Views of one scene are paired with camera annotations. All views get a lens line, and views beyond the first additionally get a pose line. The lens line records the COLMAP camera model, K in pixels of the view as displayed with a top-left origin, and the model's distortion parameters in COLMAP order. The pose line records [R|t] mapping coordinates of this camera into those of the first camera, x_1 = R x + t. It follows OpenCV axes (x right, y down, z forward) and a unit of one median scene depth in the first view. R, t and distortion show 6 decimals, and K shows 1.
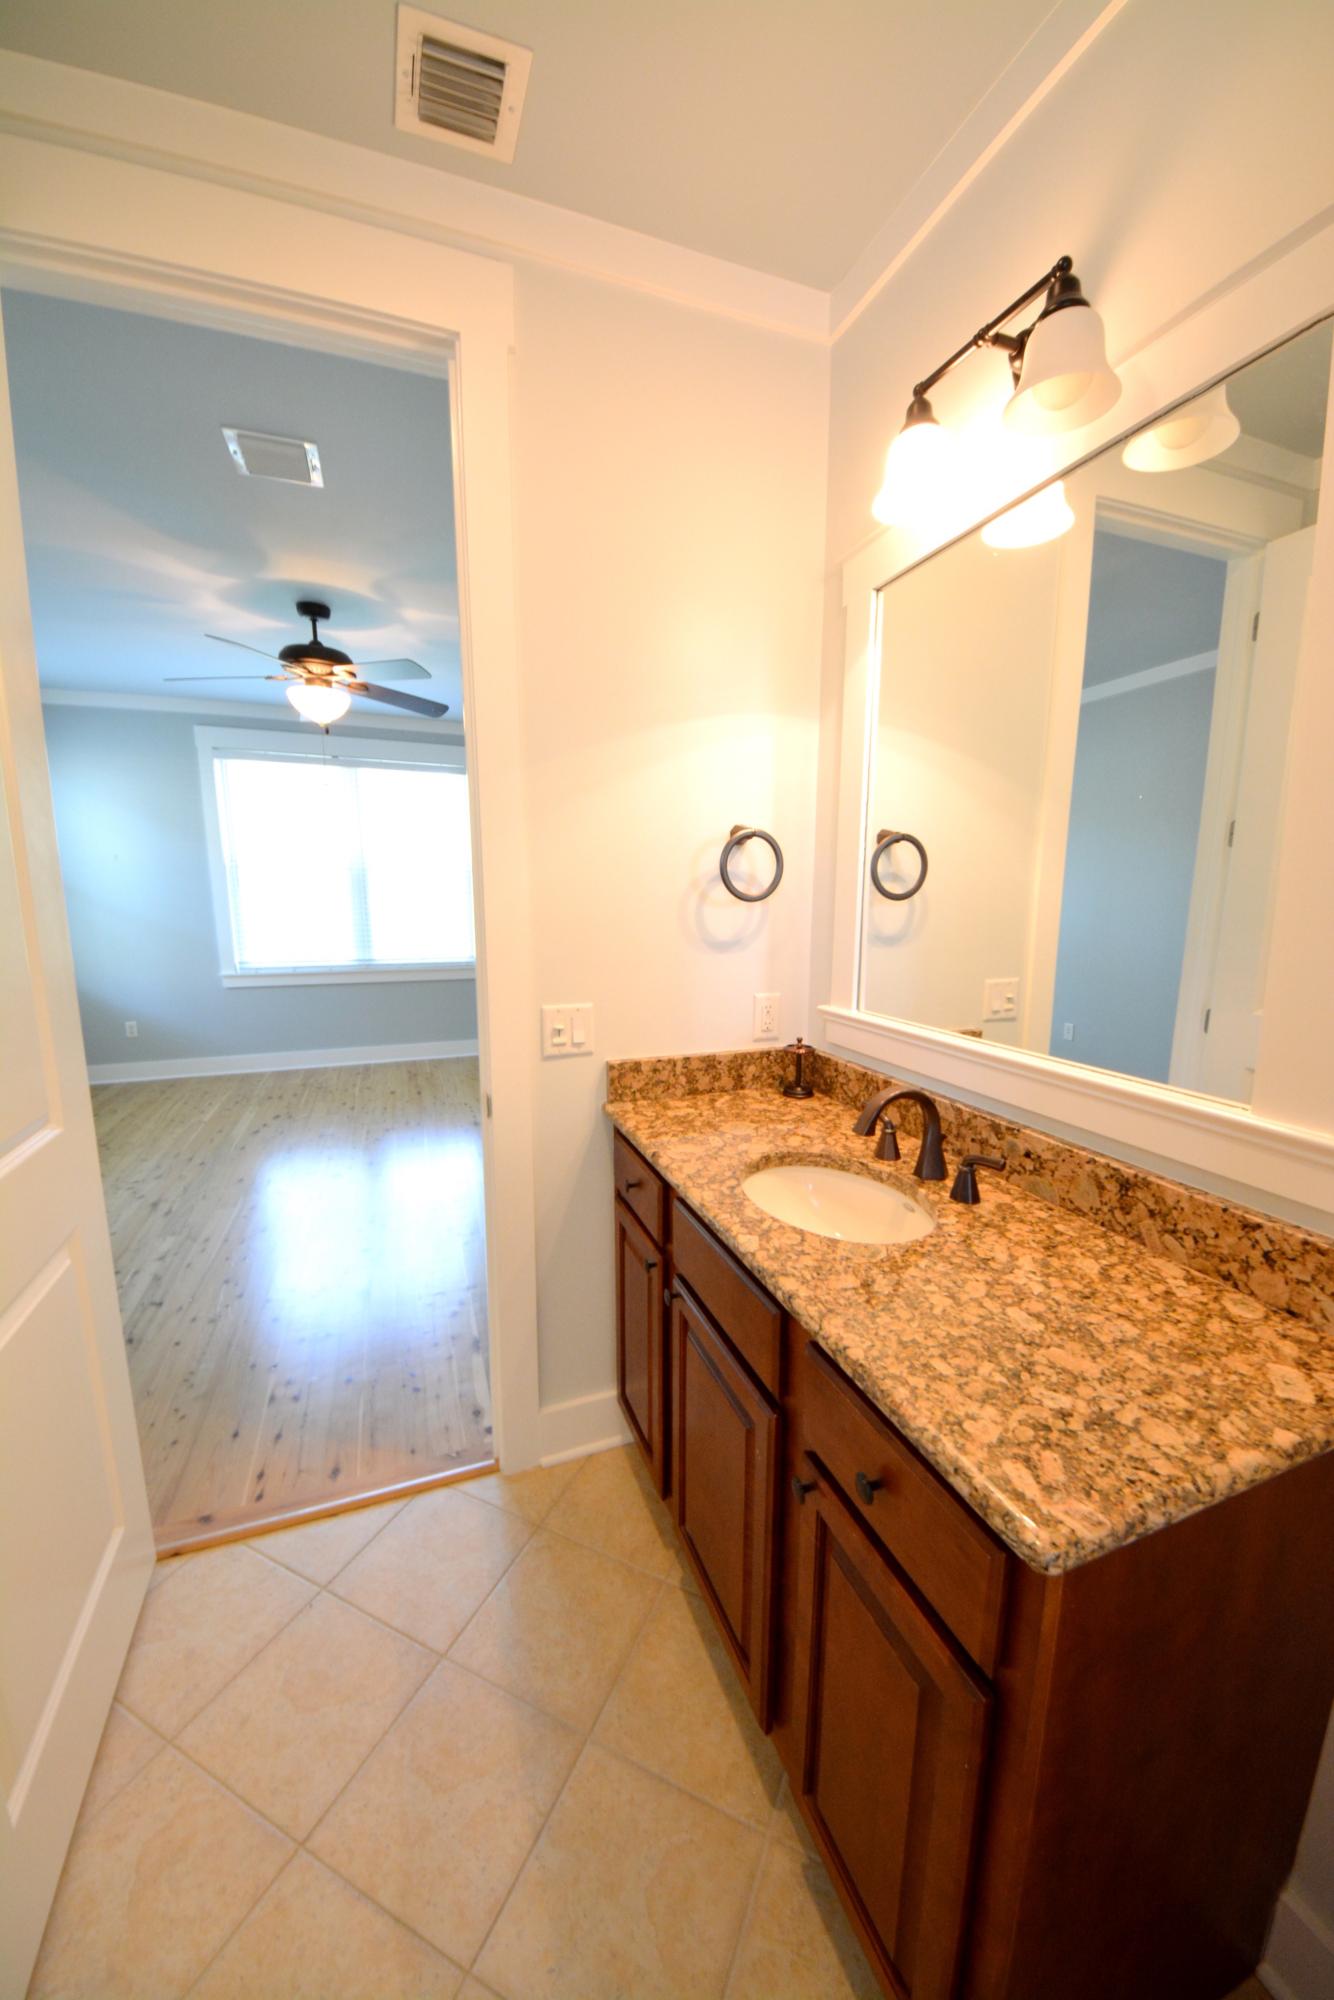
lens RADIAL K [[726.0, 0, 664.2], [0, 726.0, 1009.3], [0, 0, 1]] dist [0.008562, -0.000433]
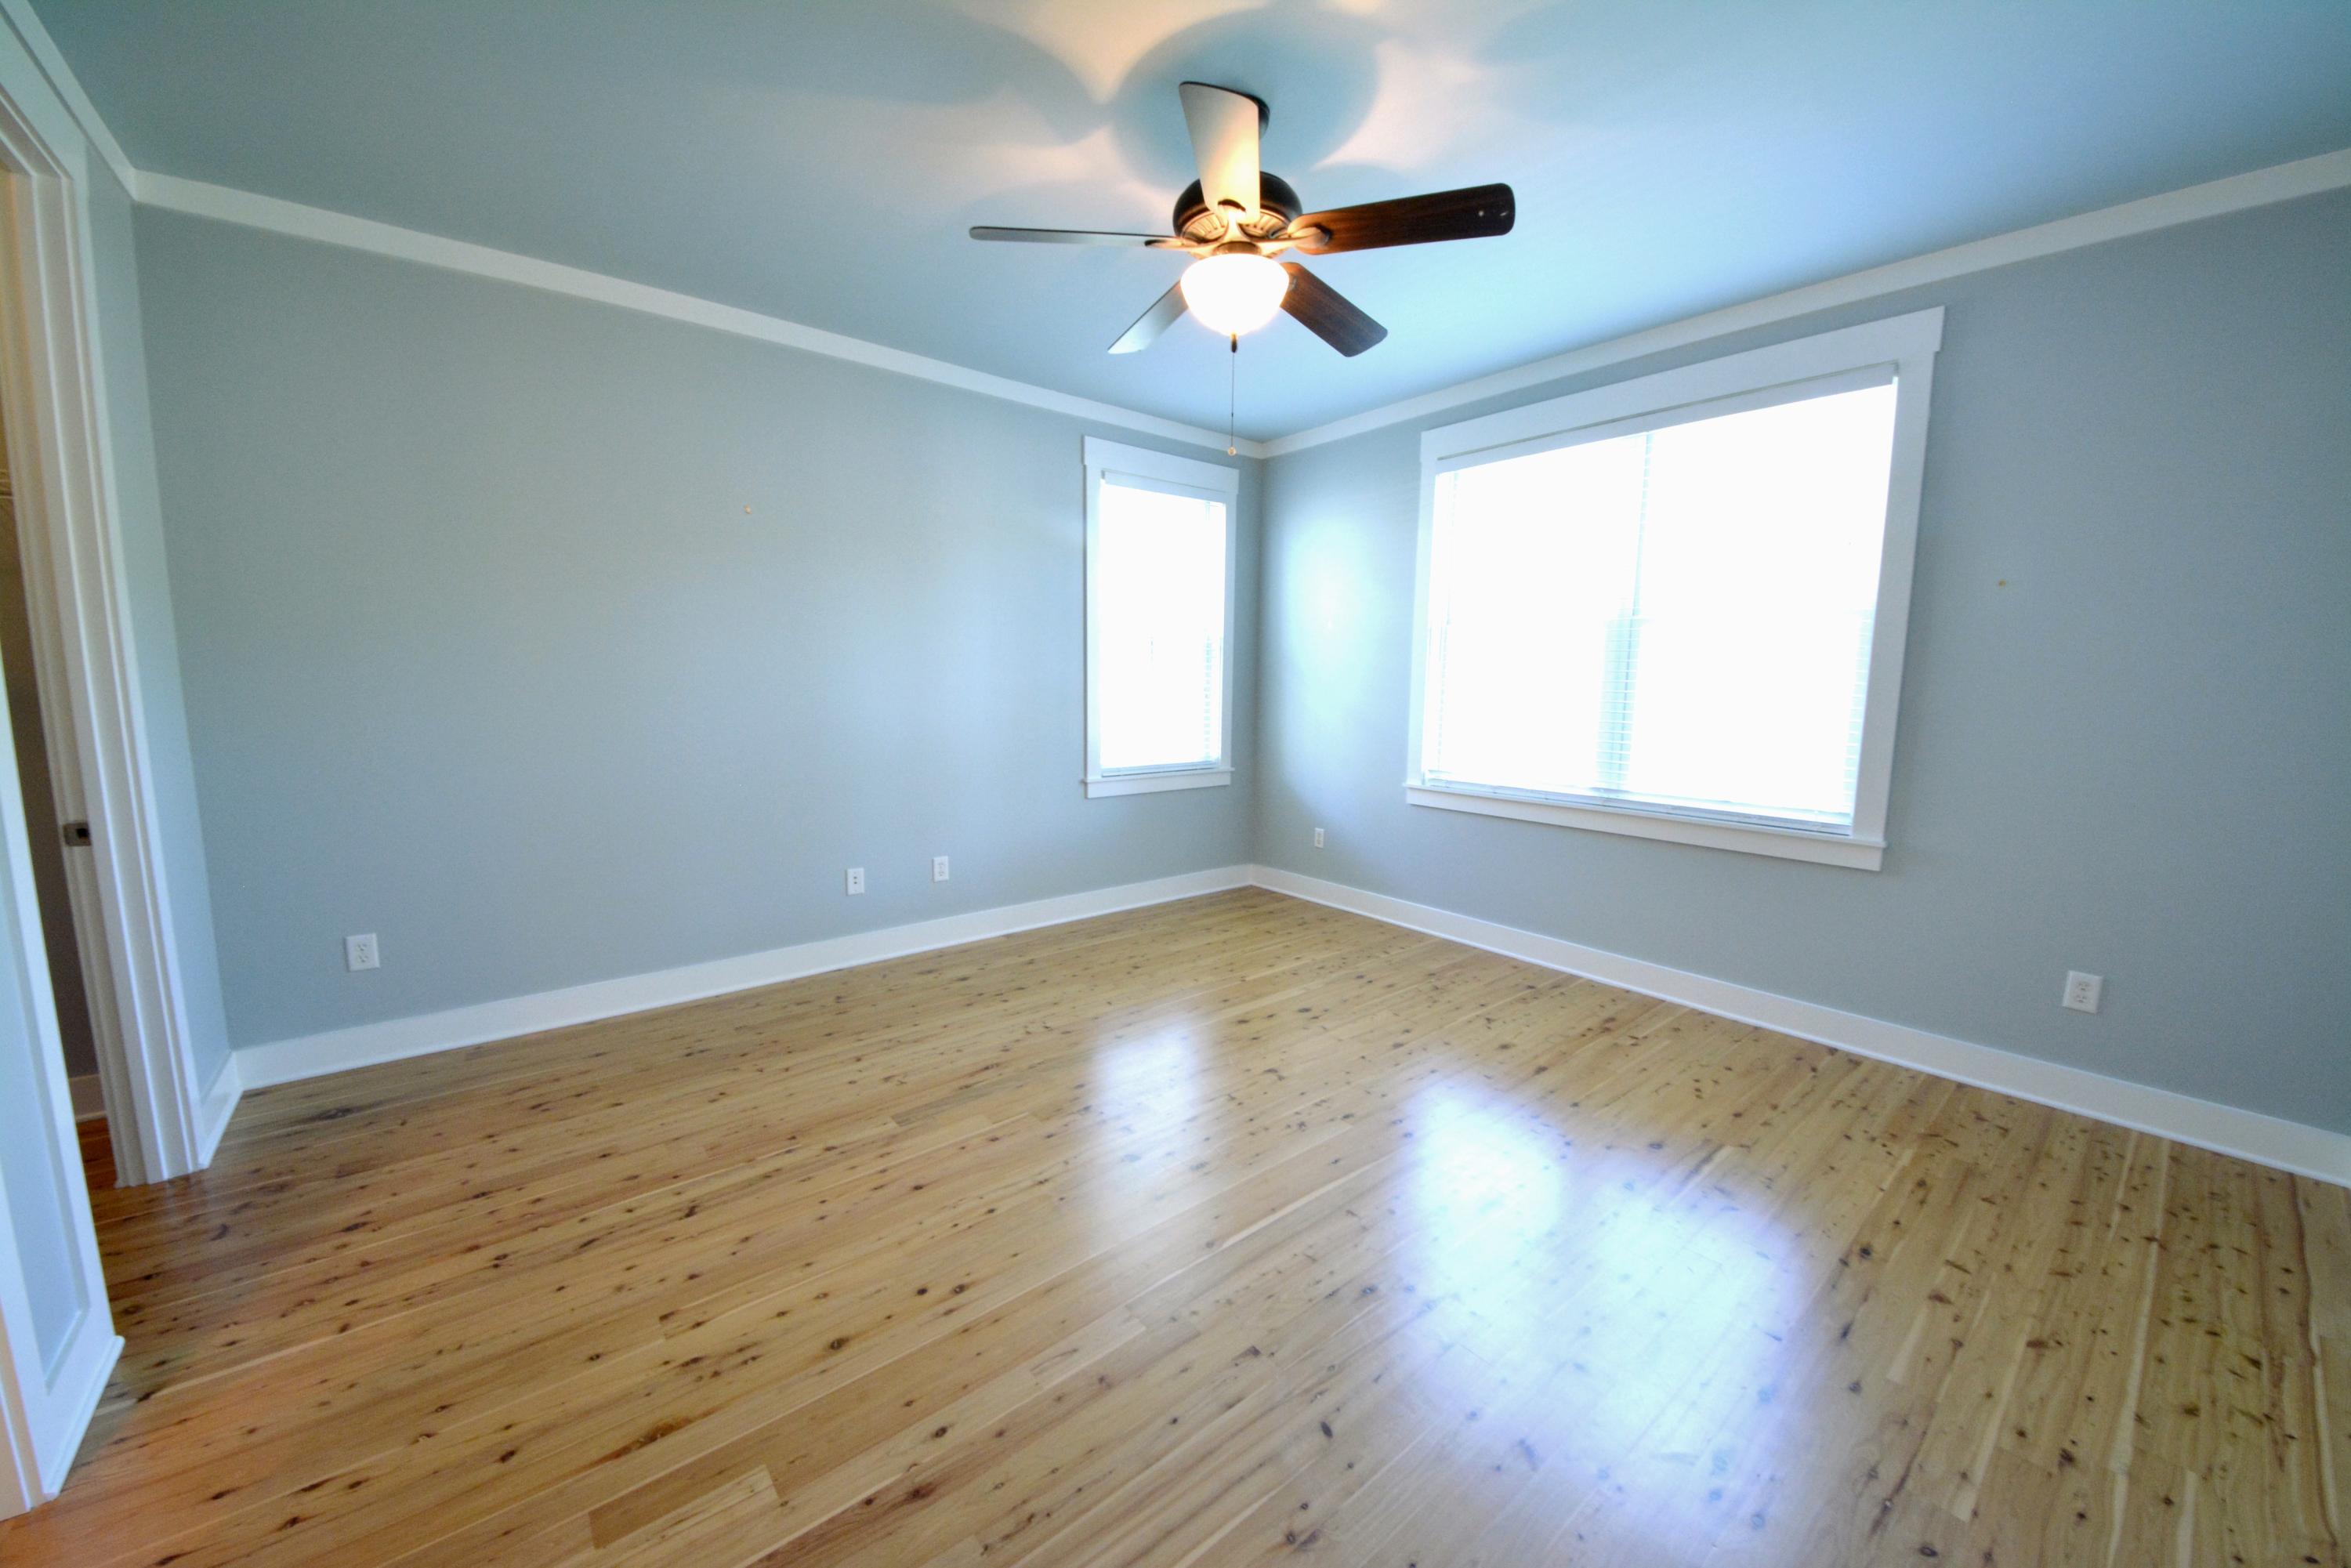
lens RADIAL K [[853.4, 0, 1165.8], [0, 853.4, 793.1], [0, 0, 1]] dist [0.008562, -0.000433]
pose [[0.321540, 0.133306, -0.937465, 0.140104], [-0.162725, 0.983091, 0.083981, -0.107182], [0.932809, 0.125546, 0.337796, 0.762427]]
